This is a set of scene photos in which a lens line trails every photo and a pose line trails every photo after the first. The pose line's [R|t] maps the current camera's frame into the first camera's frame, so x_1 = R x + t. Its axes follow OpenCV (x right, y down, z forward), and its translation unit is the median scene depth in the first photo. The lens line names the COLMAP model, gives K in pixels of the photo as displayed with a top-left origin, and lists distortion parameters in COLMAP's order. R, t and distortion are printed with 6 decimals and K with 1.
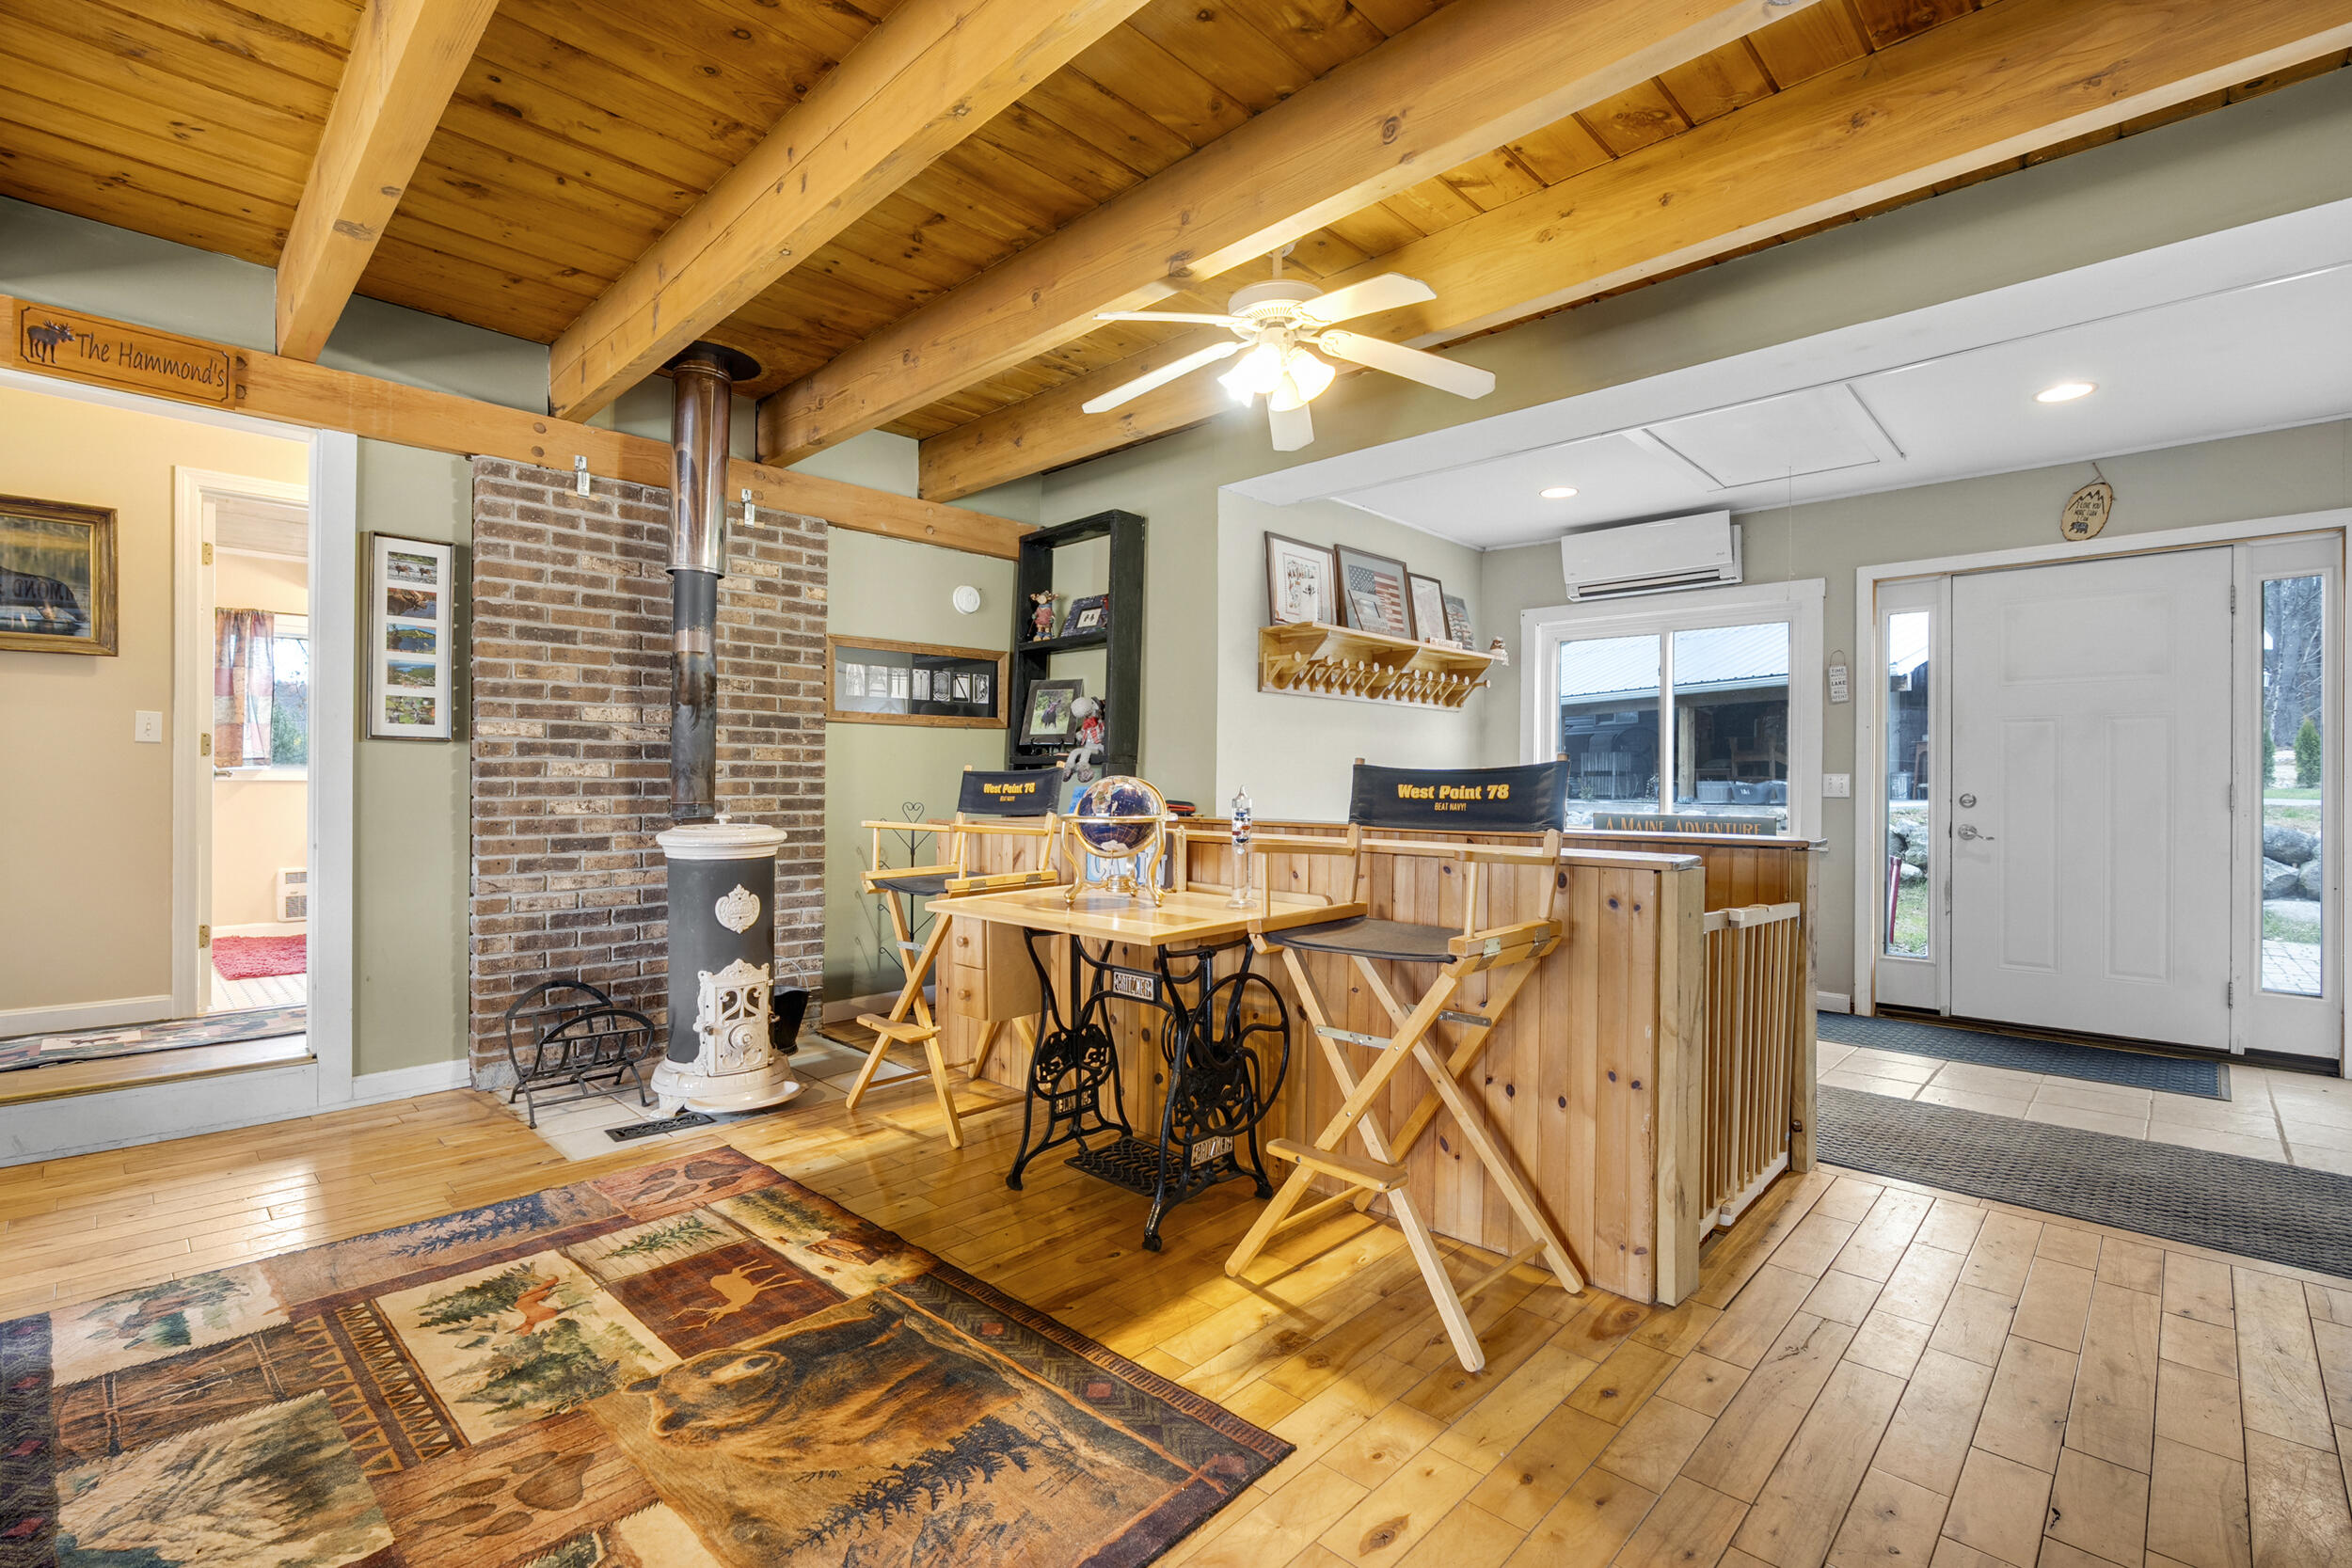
lens RADIAL K [[1056.1, 0, 1157.2], [0, 1056.1, 785.4], [0, 0, 1]] dist [-0.004210, 0.001679]
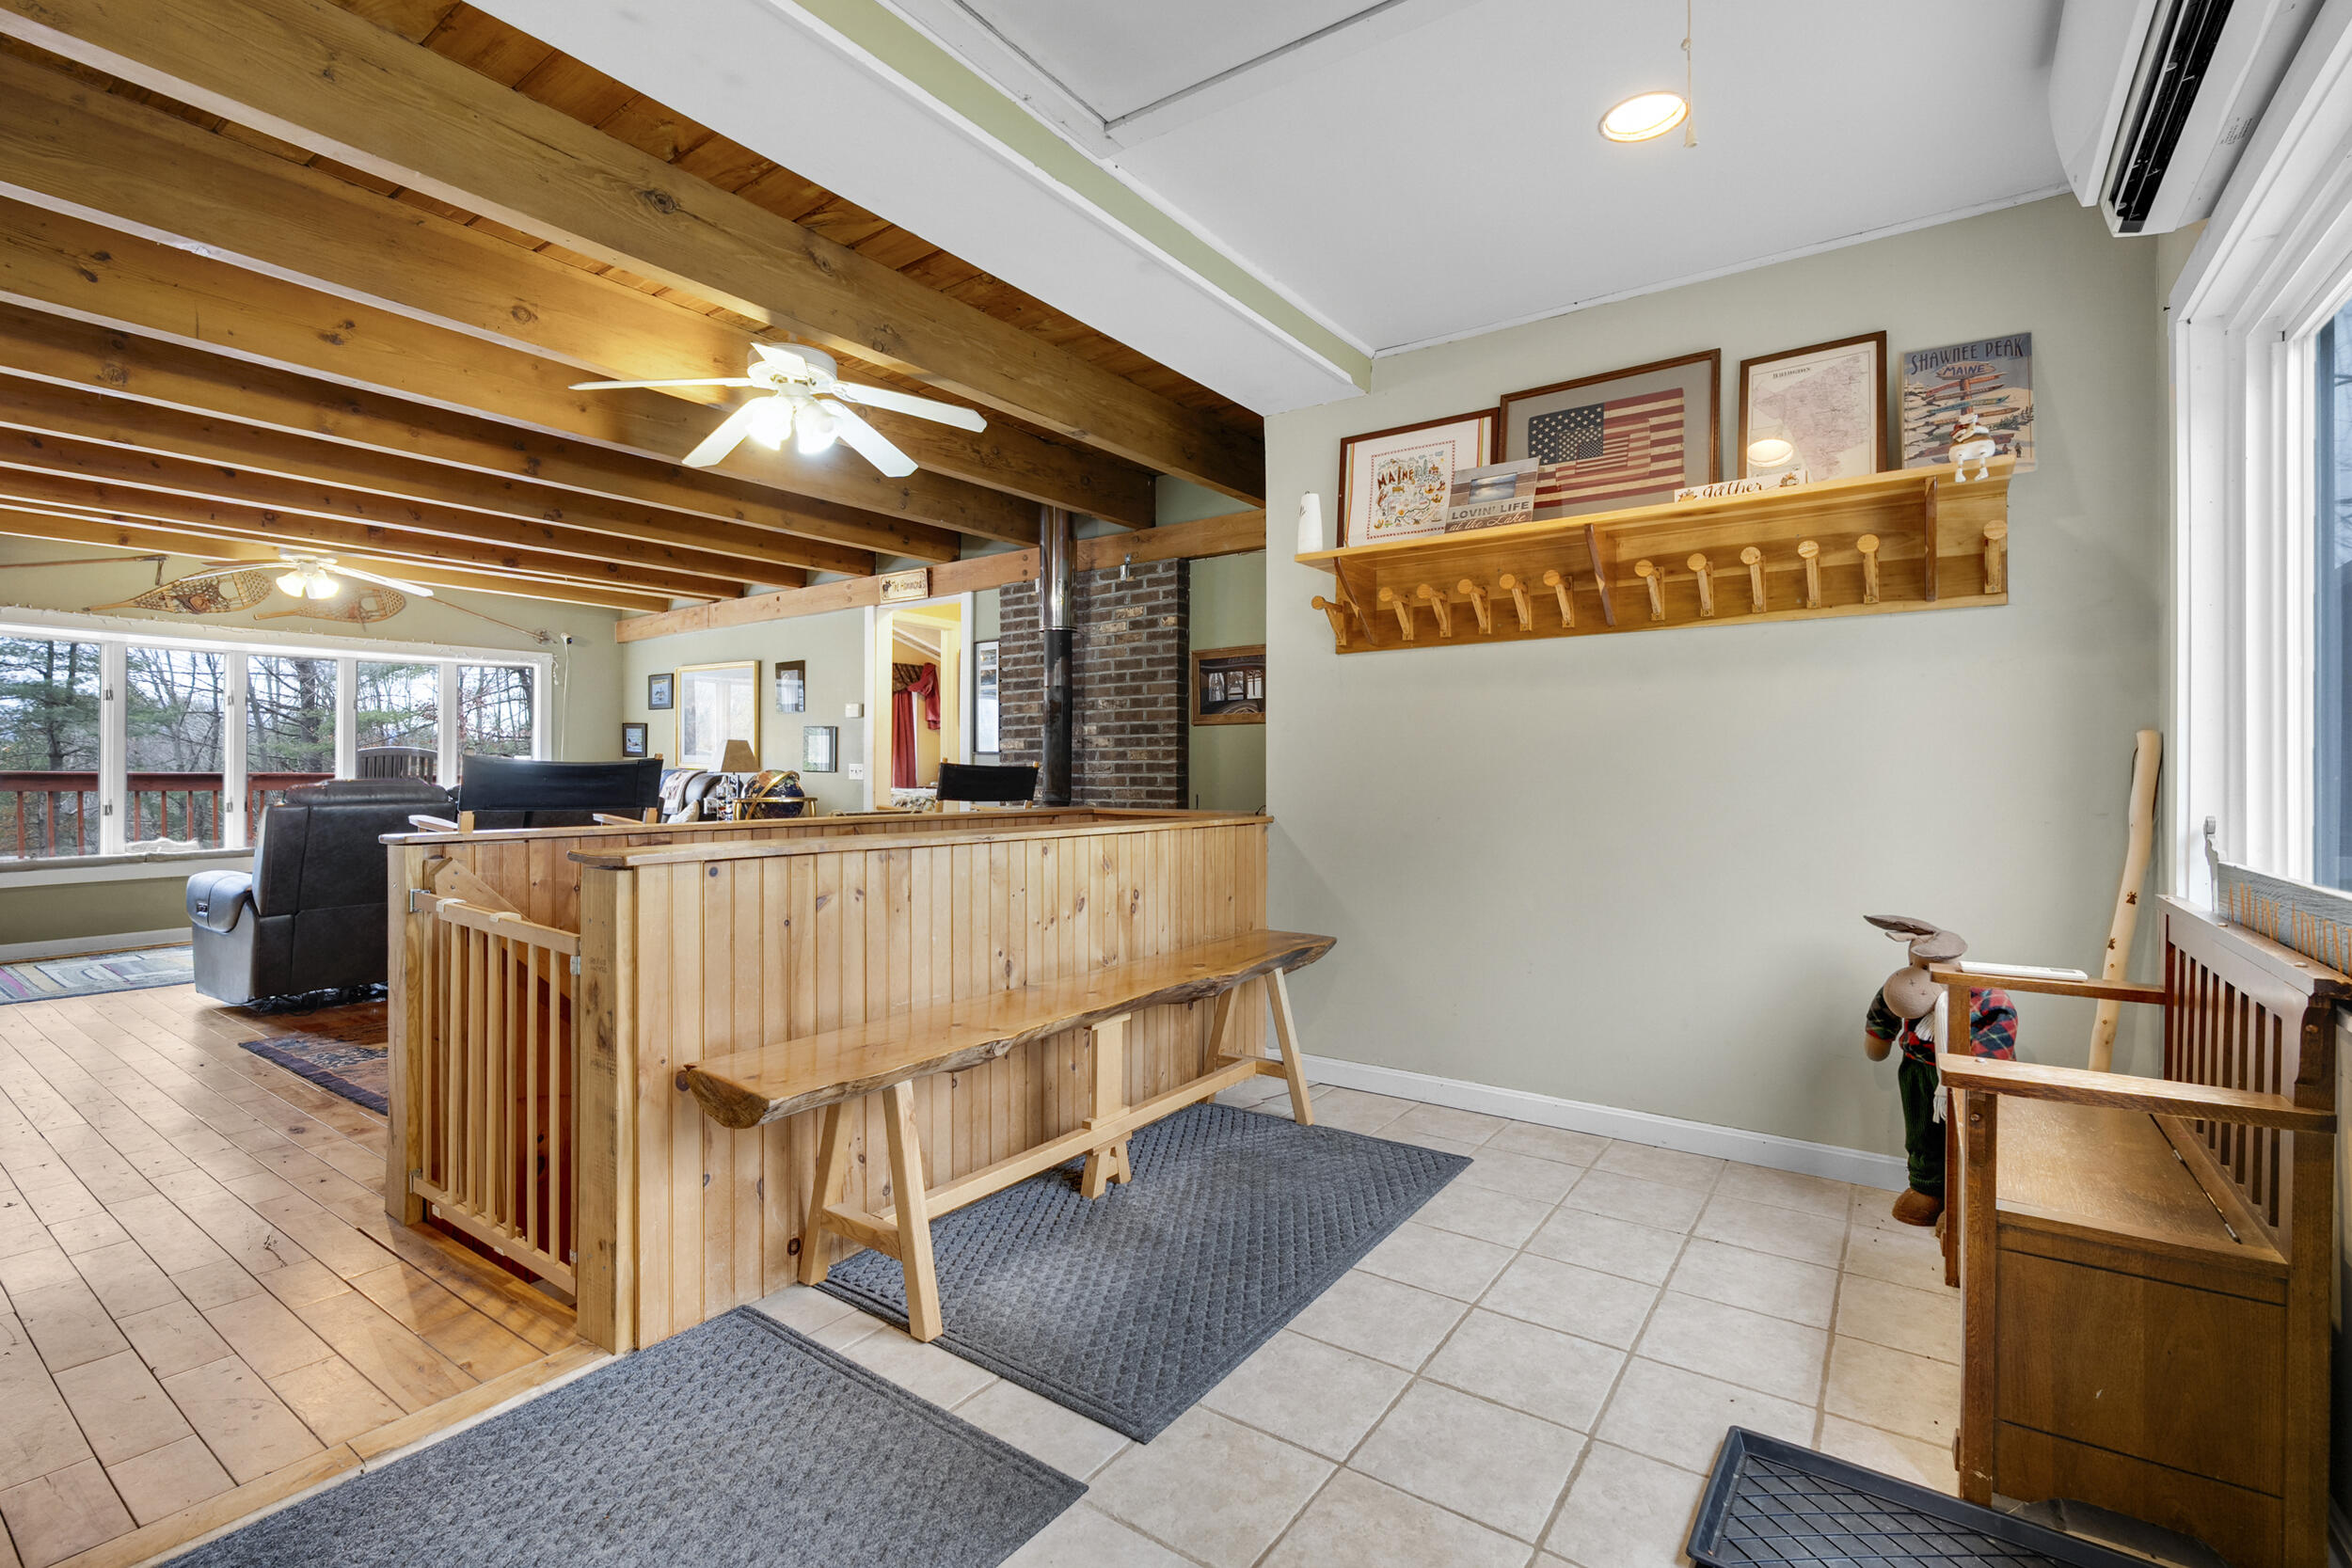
lens RADIAL K [[1056.1, 0, 1176.1], [0, 1056.1, 778.1], [0, 0, 1]] dist [-0.004210, 0.001679]
pose [[0.153223, 0.001192, -0.988191, 0.906465], [0.000239, 0.999999, 0.001243, -0.002804], [0.988192, -0.000426, 0.153222, 0.848116]]
